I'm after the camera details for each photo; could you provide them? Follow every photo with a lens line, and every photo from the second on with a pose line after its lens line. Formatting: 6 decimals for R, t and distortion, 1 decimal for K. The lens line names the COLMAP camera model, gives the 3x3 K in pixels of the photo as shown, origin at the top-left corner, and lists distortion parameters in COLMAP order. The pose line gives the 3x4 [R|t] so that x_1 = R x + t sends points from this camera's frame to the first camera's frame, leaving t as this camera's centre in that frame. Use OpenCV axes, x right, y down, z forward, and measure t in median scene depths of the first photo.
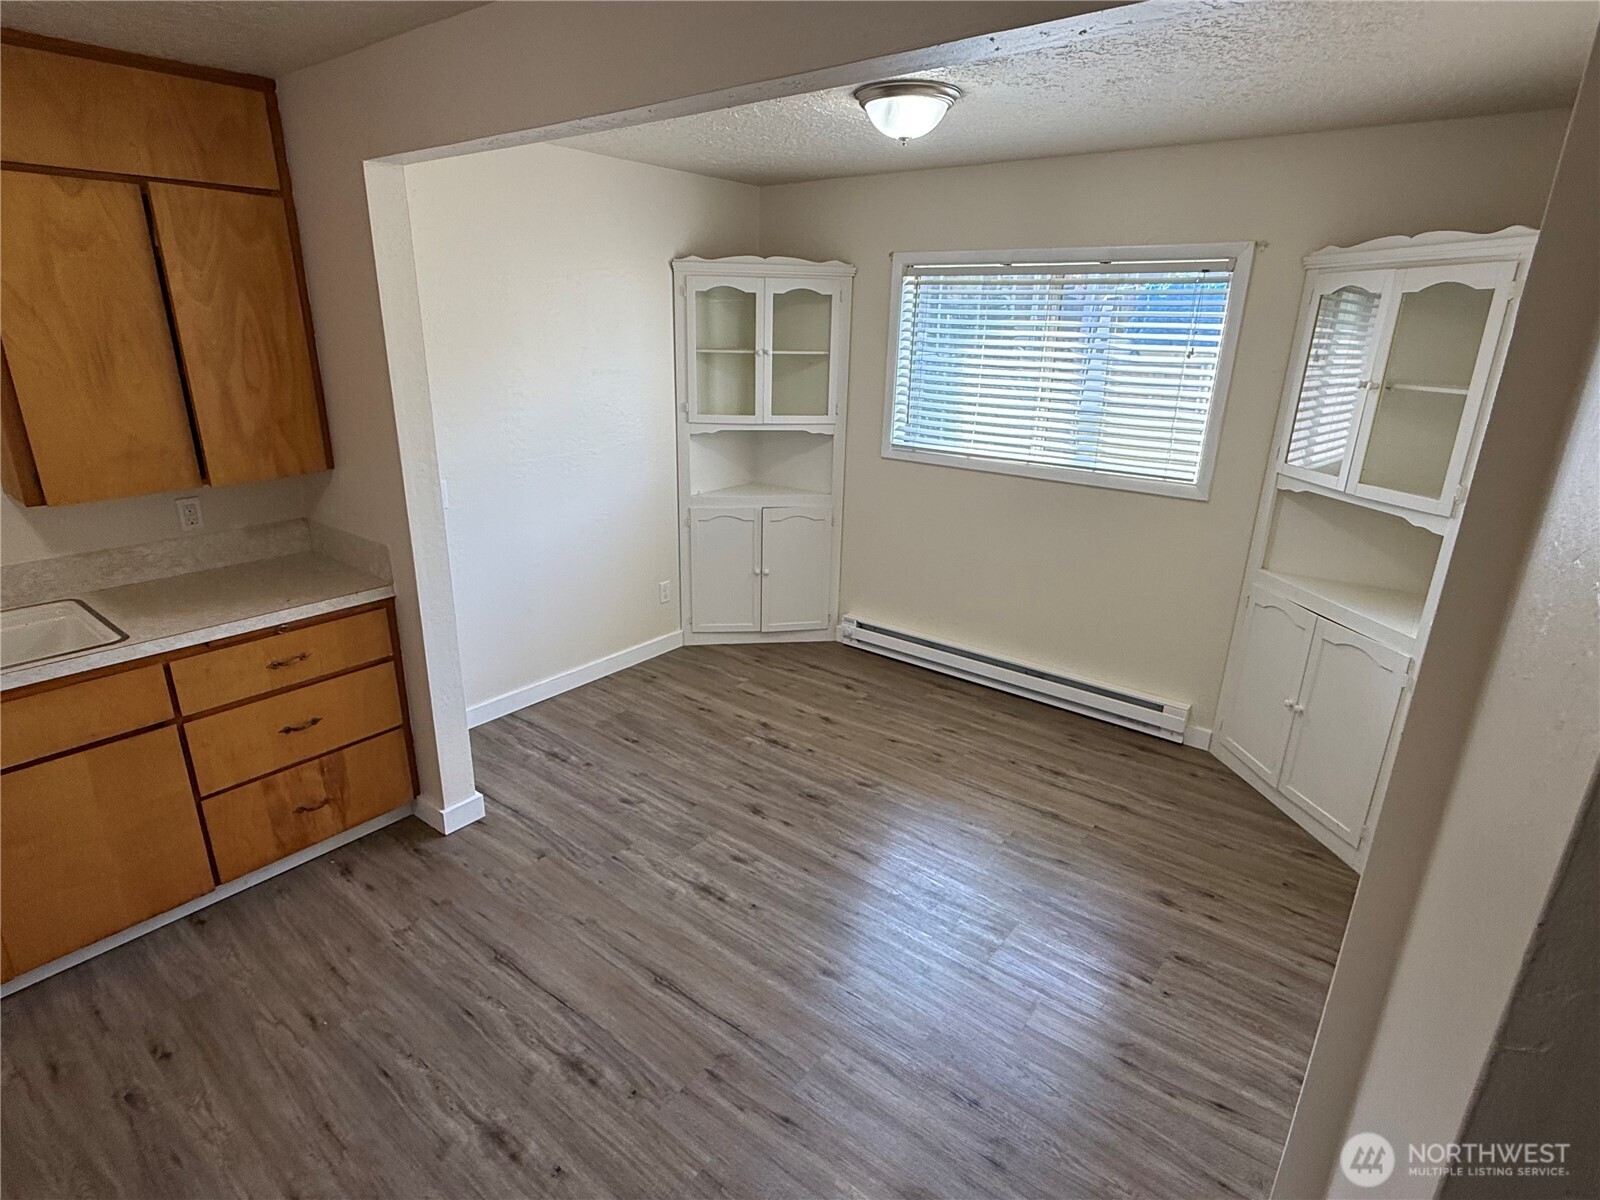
lens RADIAL K [[833.7, 0, 794.6], [0, 833.7, 600.8], [0, 0, 1]] dist [-0.000677, 0.001300]
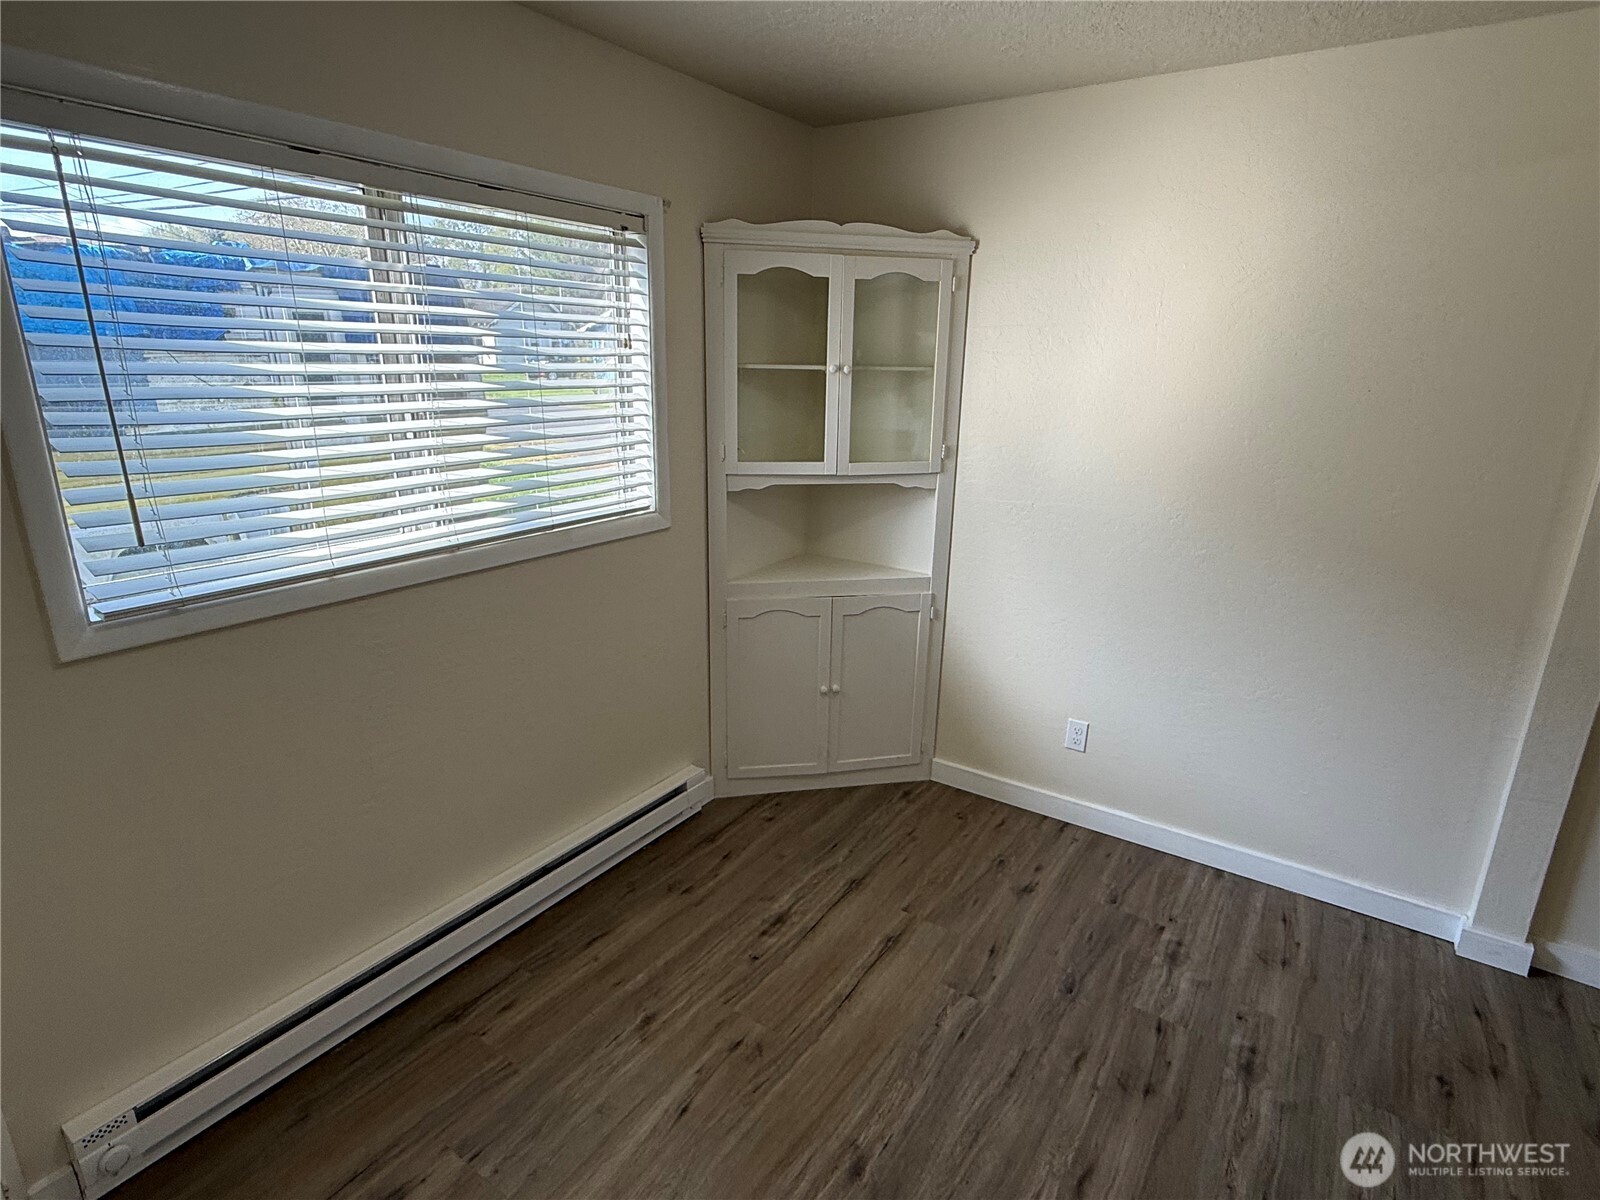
lens RADIAL K [[833.7, 0, 798.6], [0, 833.7, 604.2], [0, 0, 1]] dist [-0.000677, 0.001300]
pose [[-0.070128, -0.309871, 0.948189, -0.292977], [0.296988, 0.900940, 0.316395, -0.269509], [-0.952303, 0.303788, 0.028847, 0.885023]]
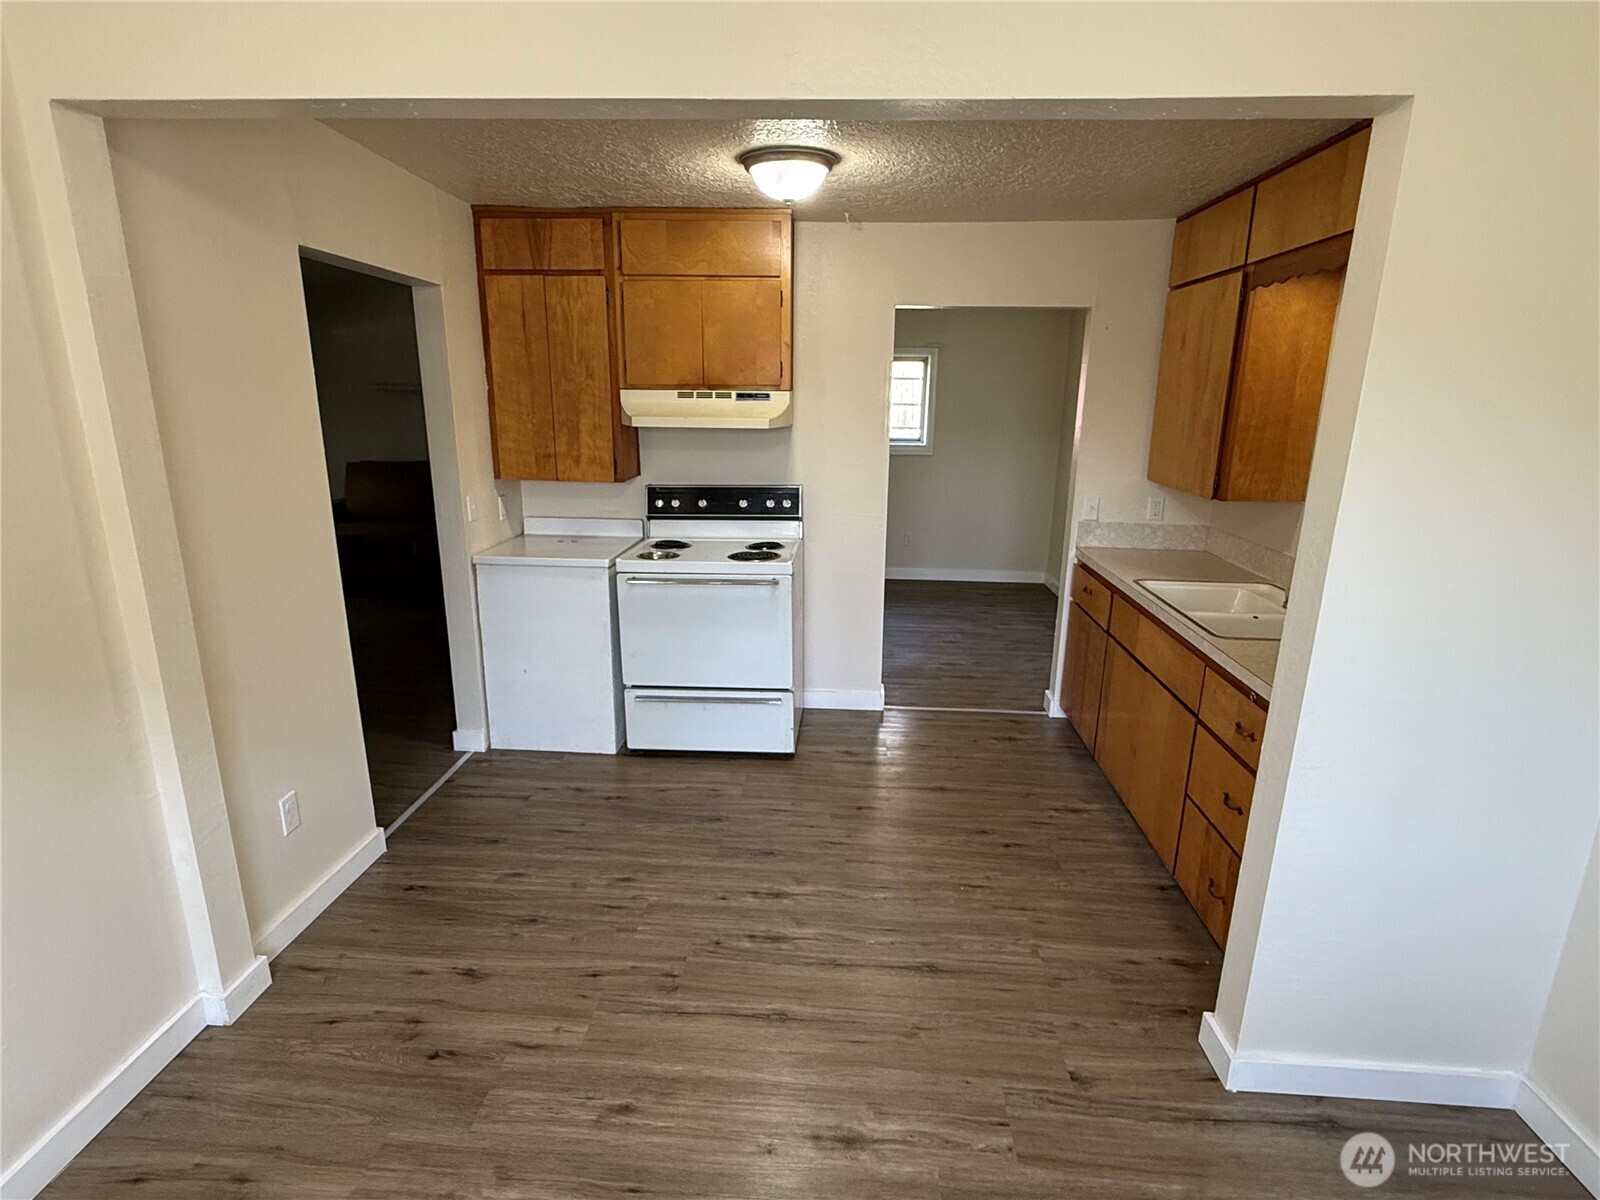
lens RADIAL K [[833.7, 0, 794.5], [0, 833.7, 609.9], [0, 0, 1]] dist [-0.000677, 0.001300]
pose [[-0.821499, 0.119663, -0.557512, 0.207962], [-0.209977, 0.845540, 0.490889, -0.282360], [0.530140, 0.520329, -0.669484, 0.952882]]
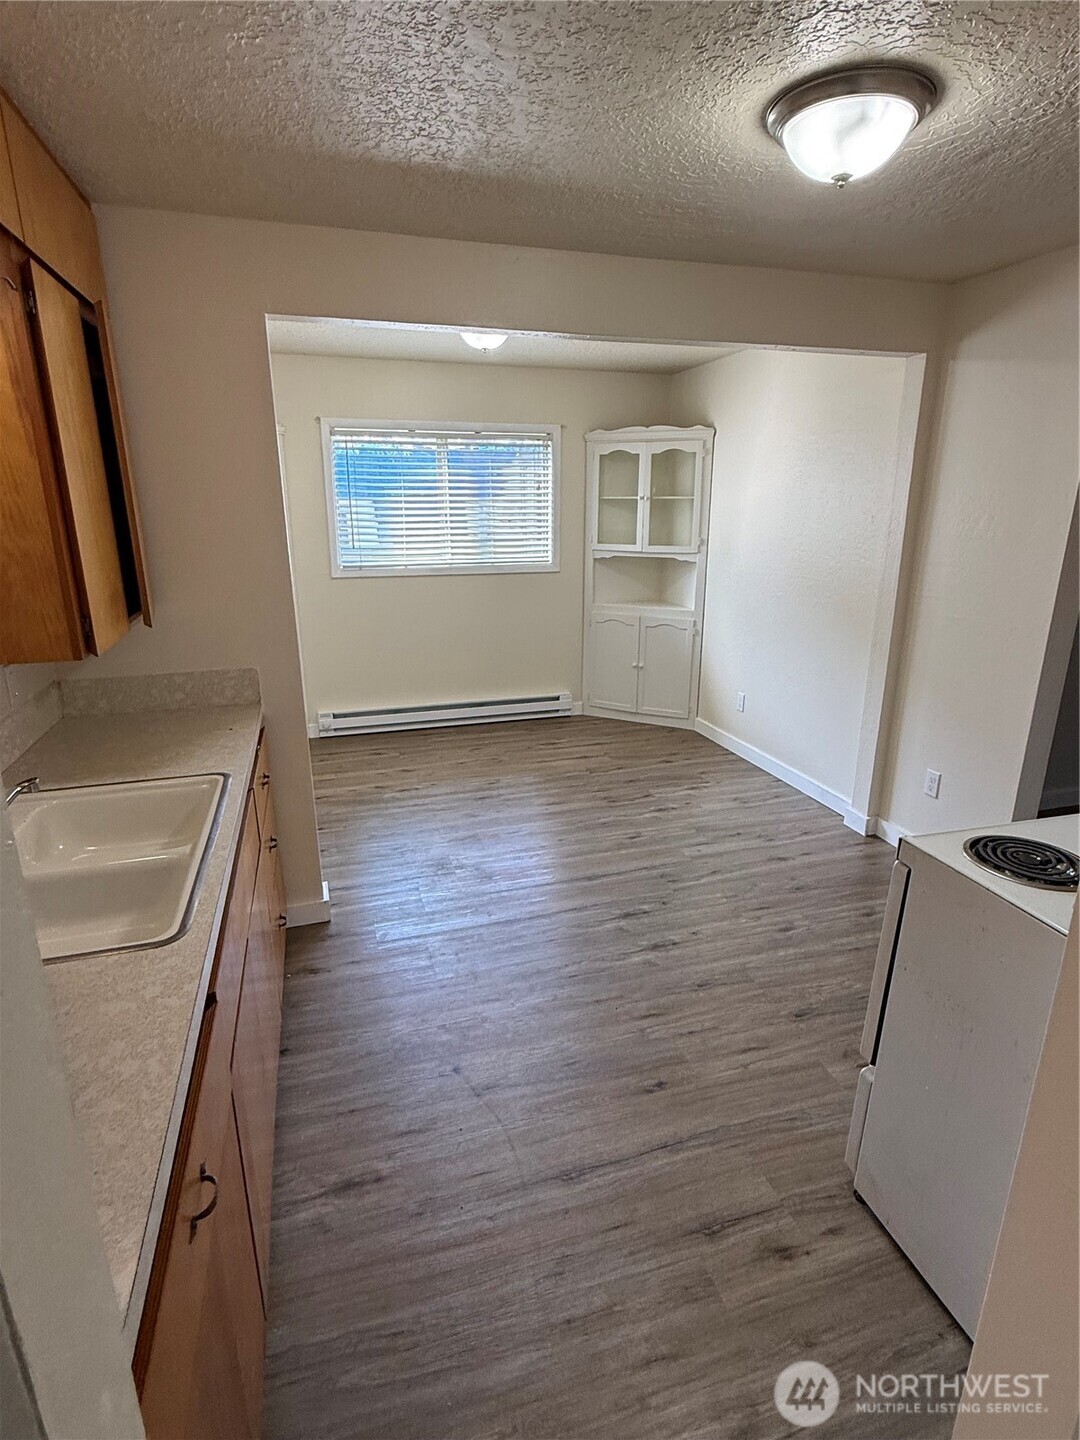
lens RADIAL K [[750.4, 0, 546.2], [0, 750.4, 719.9], [0, 0, 1]] dist [-0.000677, 0.001300]
pose [[0.566041, -0.254304, 0.784173, -0.836297], [0.273899, 0.955208, 0.112061, -0.006075], [-0.777545, 0.151353, 0.610340, 0.108050]]
